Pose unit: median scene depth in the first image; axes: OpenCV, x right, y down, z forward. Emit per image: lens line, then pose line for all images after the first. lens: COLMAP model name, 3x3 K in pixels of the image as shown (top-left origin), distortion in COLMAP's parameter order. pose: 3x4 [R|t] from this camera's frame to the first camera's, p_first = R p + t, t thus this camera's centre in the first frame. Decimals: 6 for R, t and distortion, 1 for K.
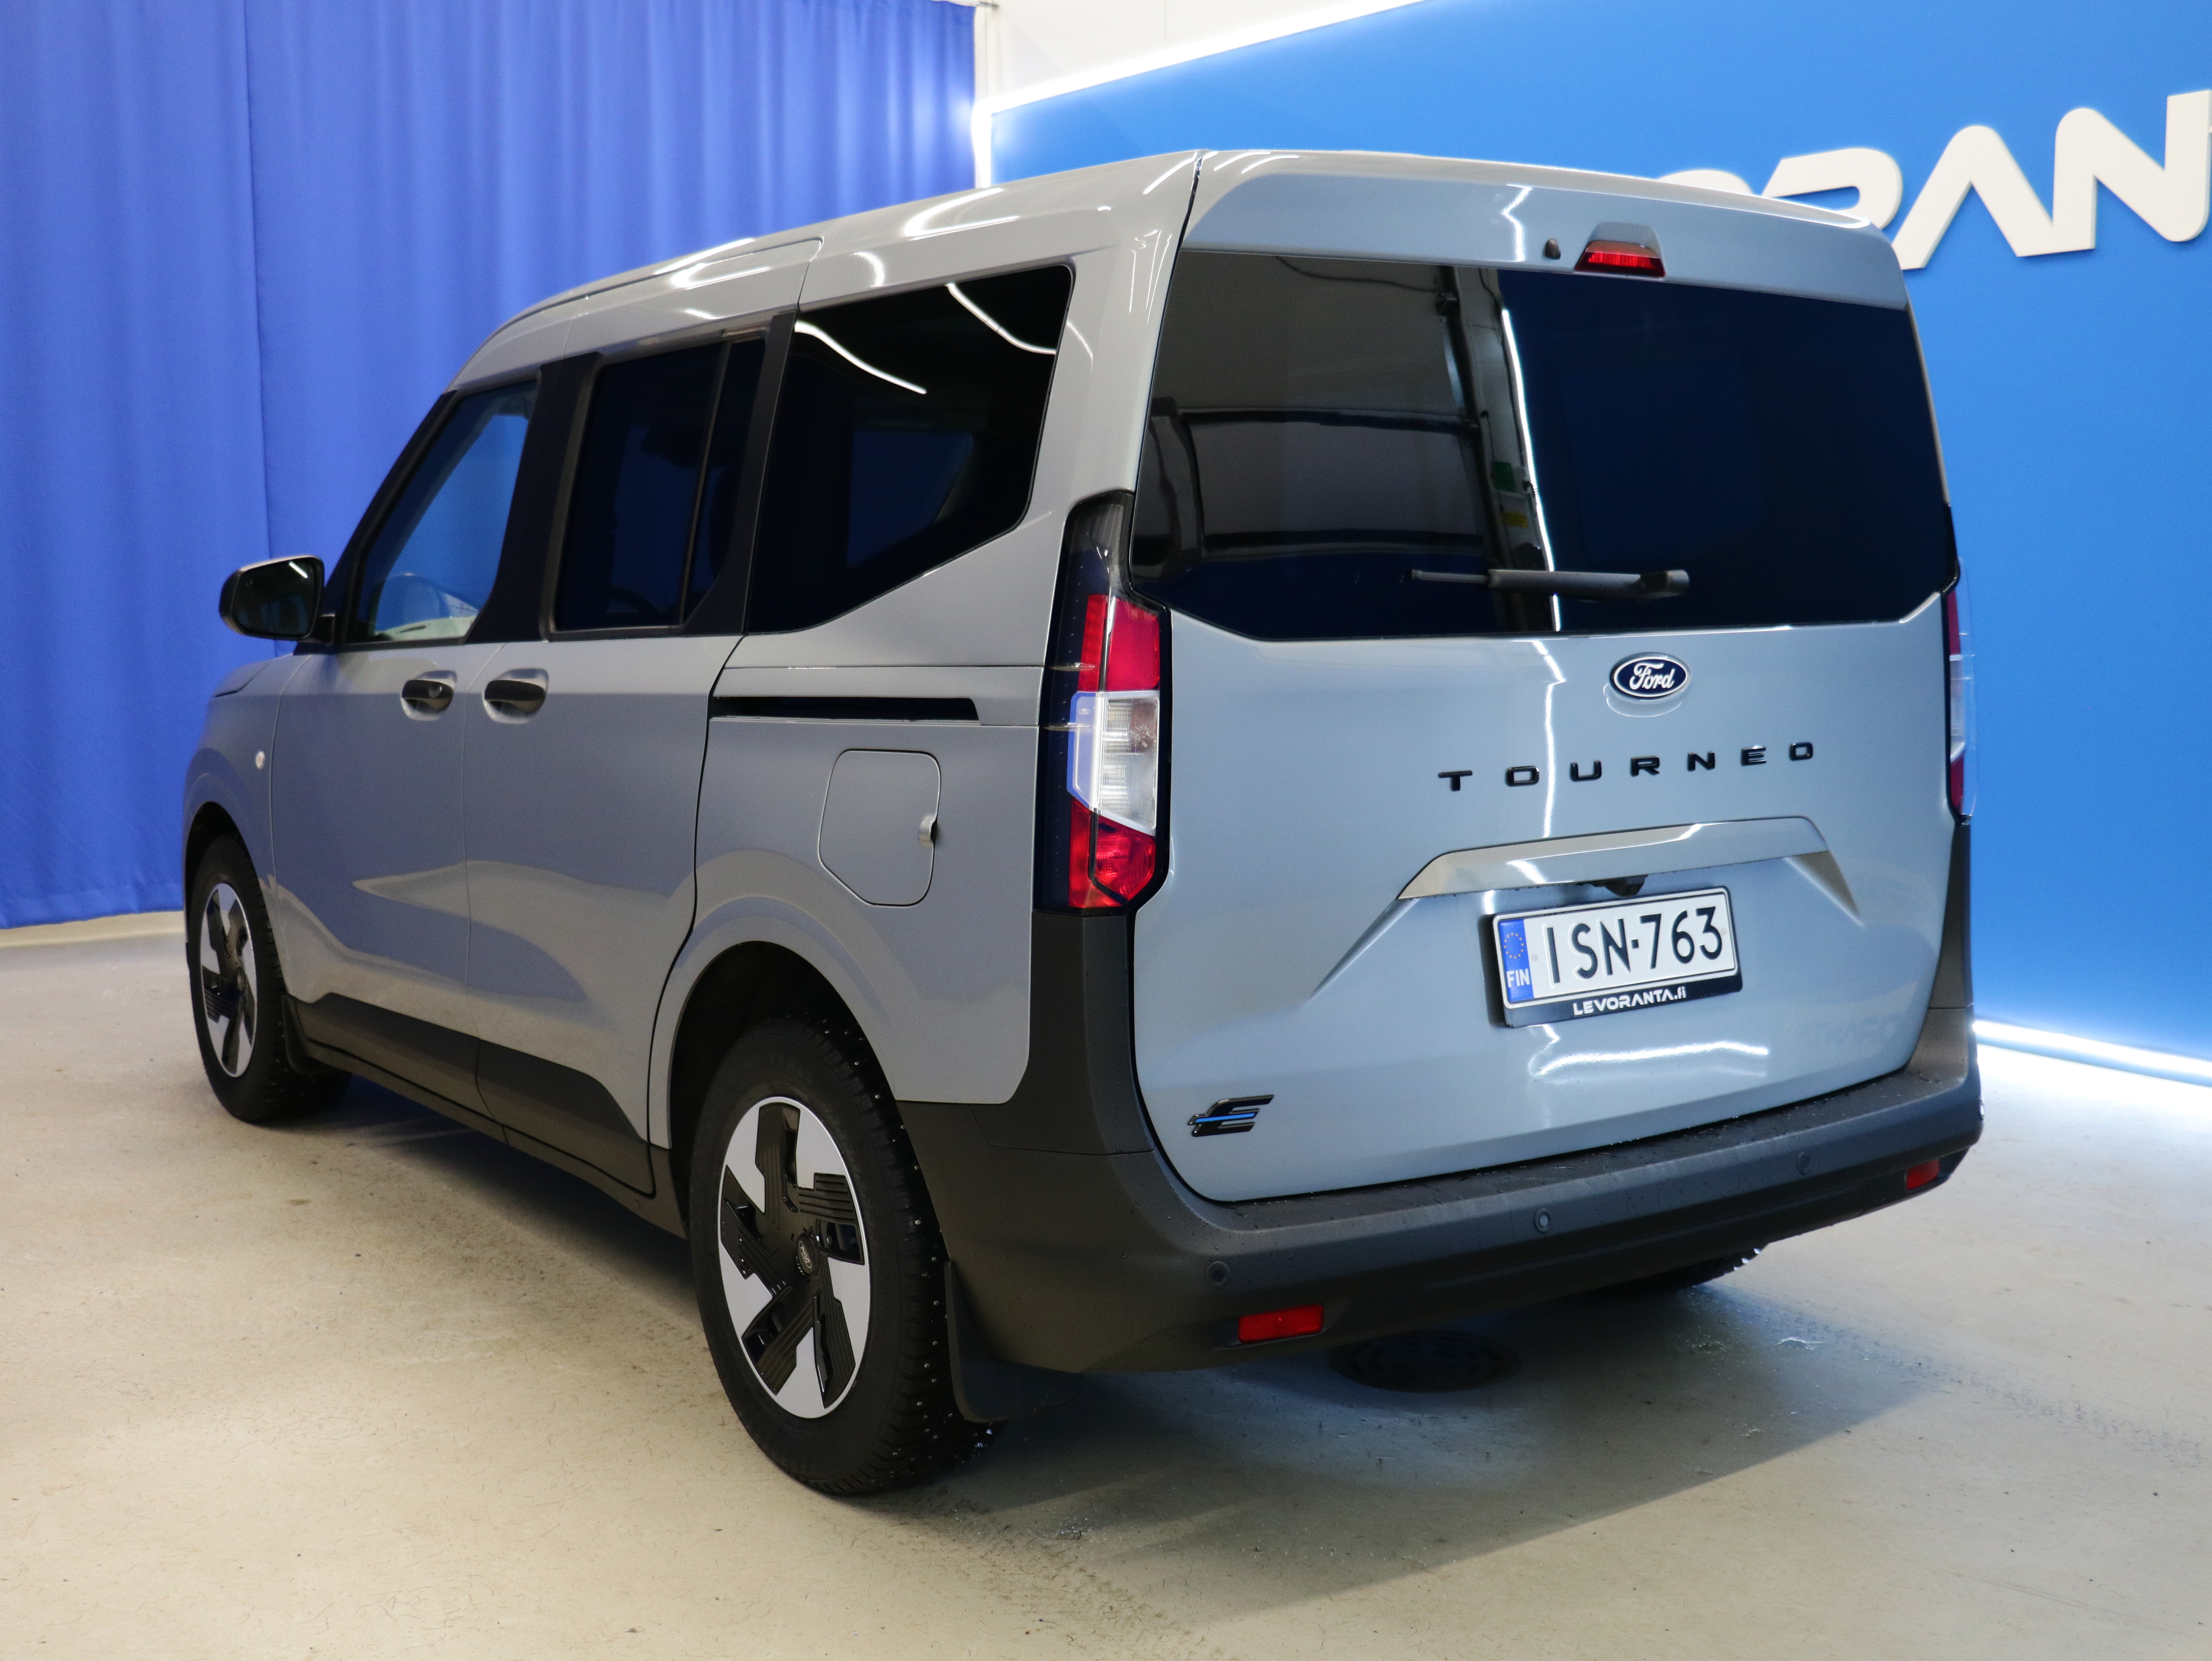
lens RADIAL K [[2438.0, 0, 1106.0], [0, 2438.0, 830.5], [0, 0, 1]] dist [-0.036995, 0.019171]
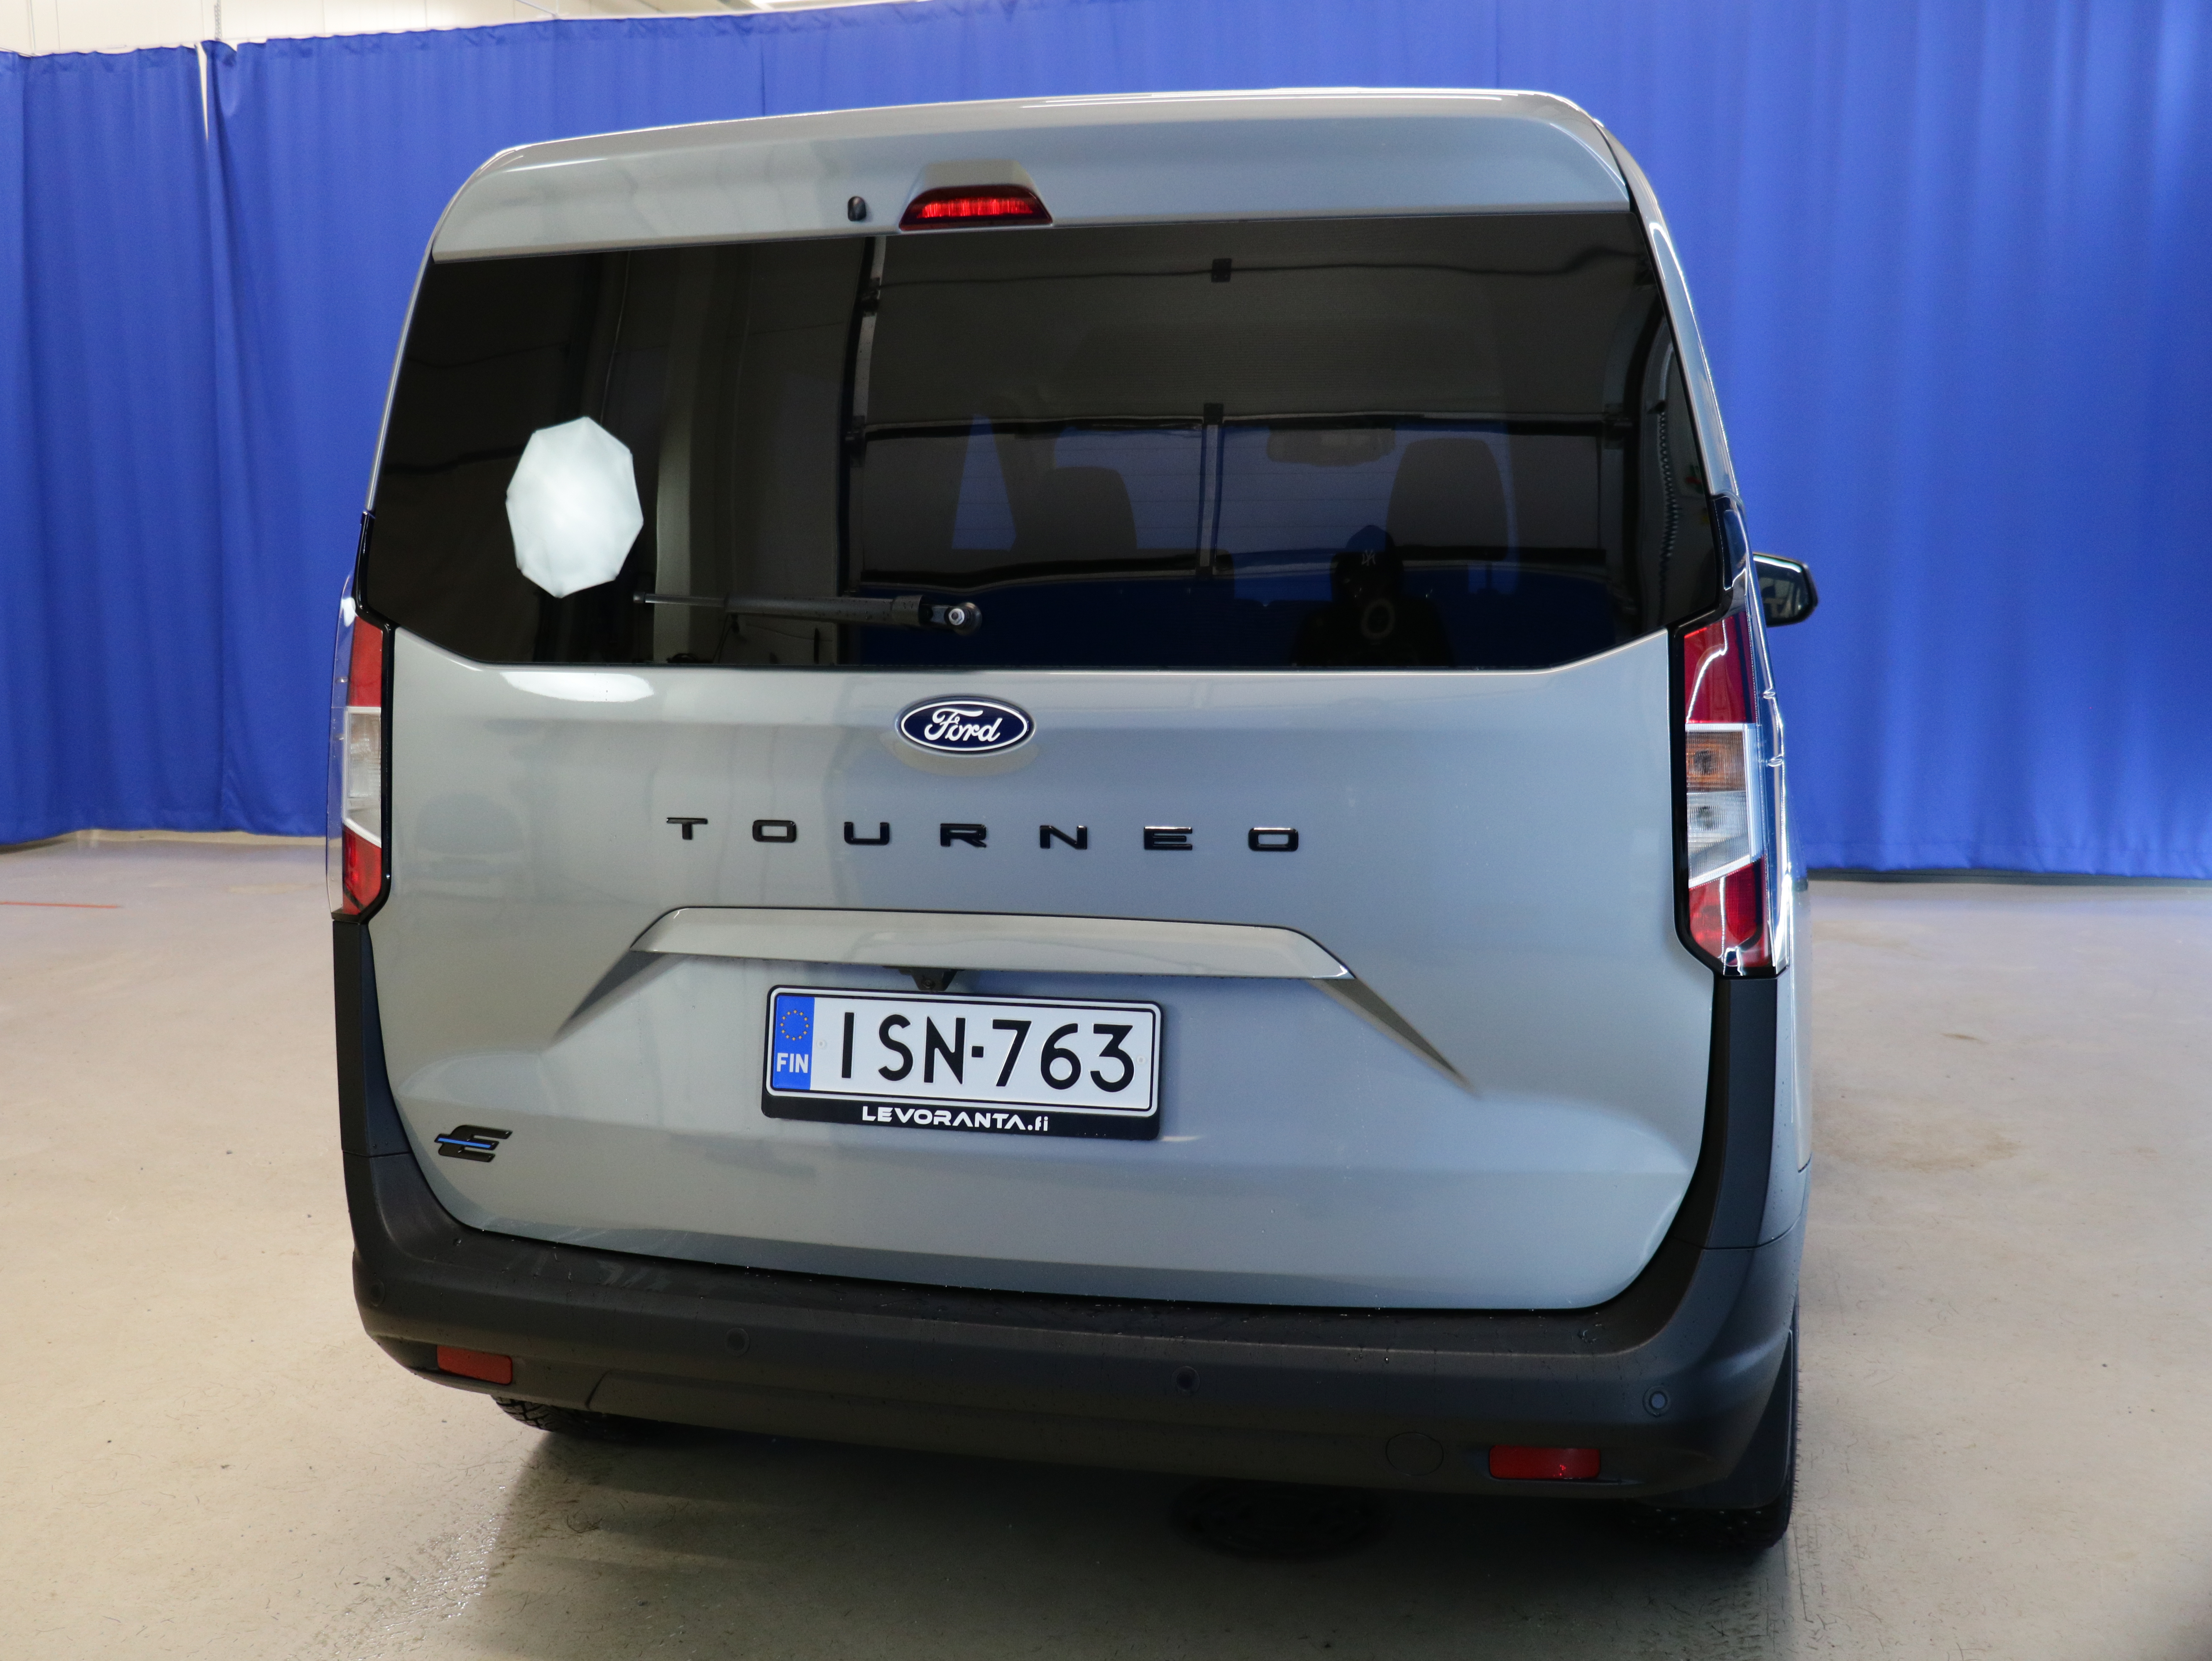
lens RADIAL K [[2185.8, 0, 1106.0], [0, 2185.8, 830.5], [0, 0, 1]] dist [-0.009624, 0.029031]
pose [[0.659745, 0.097283, -0.745166, 0.795955], [-0.082056, 0.994982, 0.057248, -0.073760], [0.746996, 0.023376, 0.664417, 0.551180]]
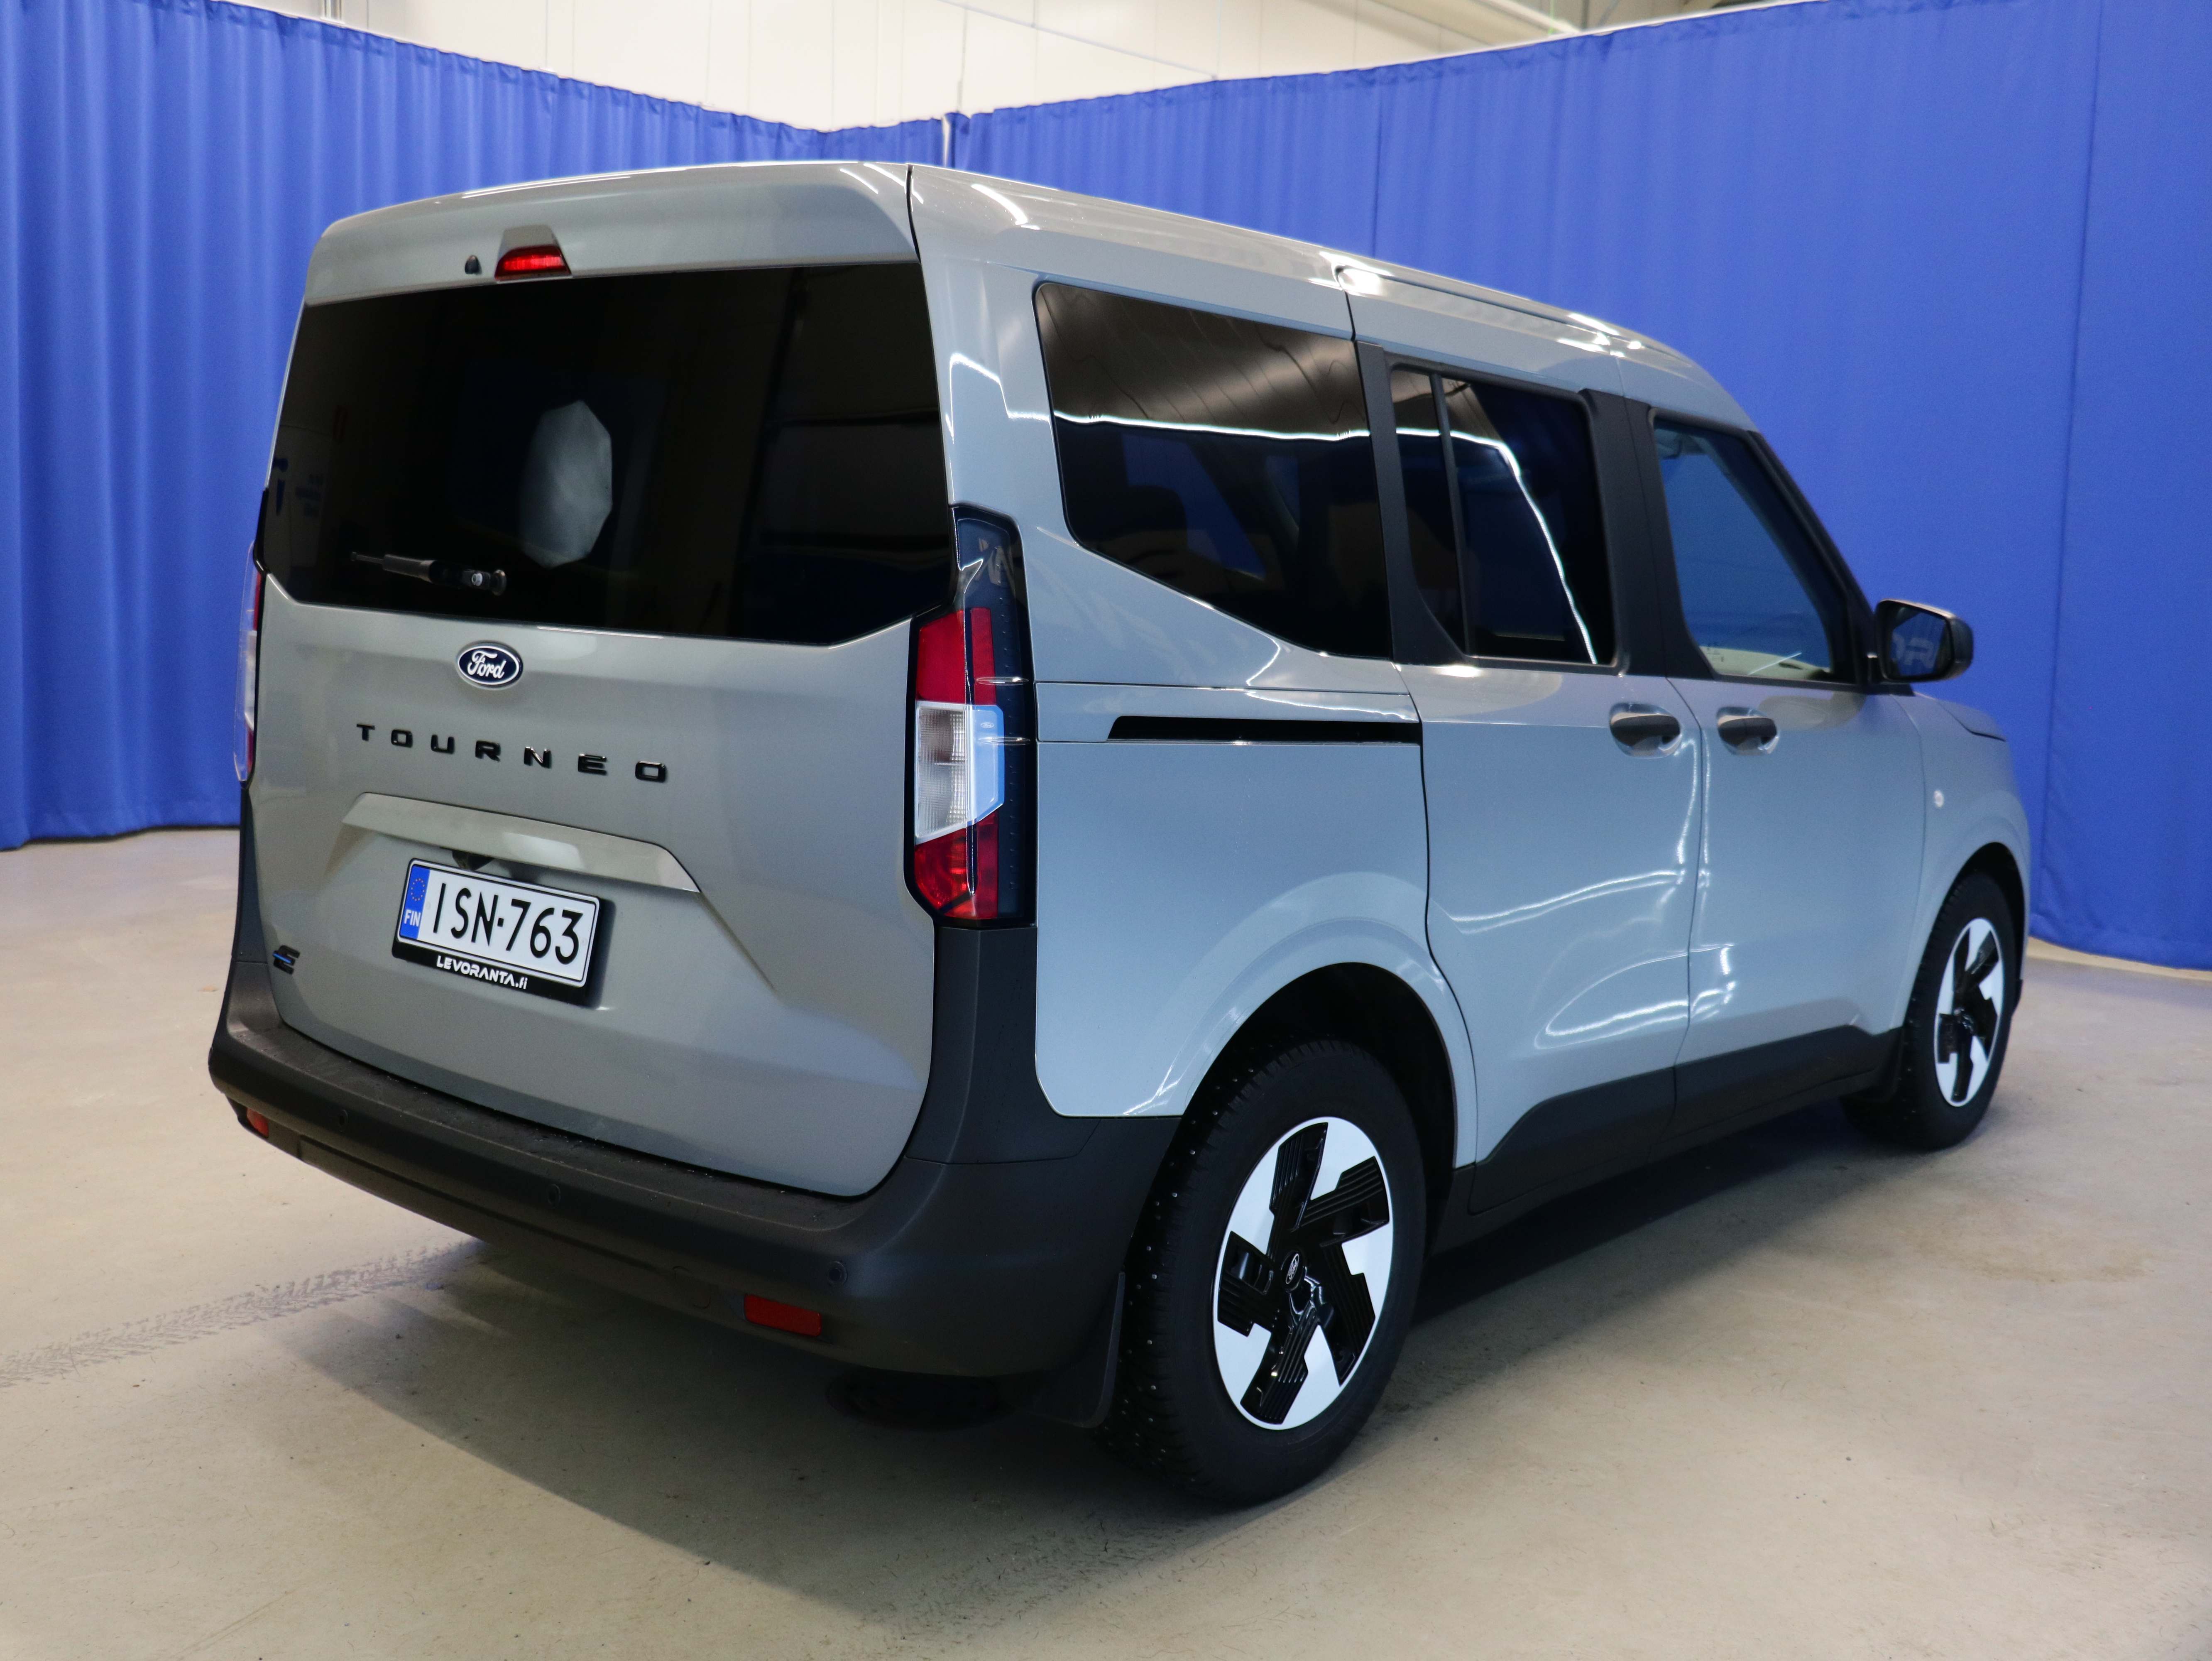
lens RADIAL K [[2185.8, 0, 1106.0], [0, 2185.8, 830.5], [0, 0, 1]] dist [-0.009624, 0.029031]
pose [[0.263930, 0.133974, -0.955192, 1.190647], [-0.153772, 0.983485, 0.095453, -0.122907], [0.952205, 0.121688, 0.280173, 0.993939]]
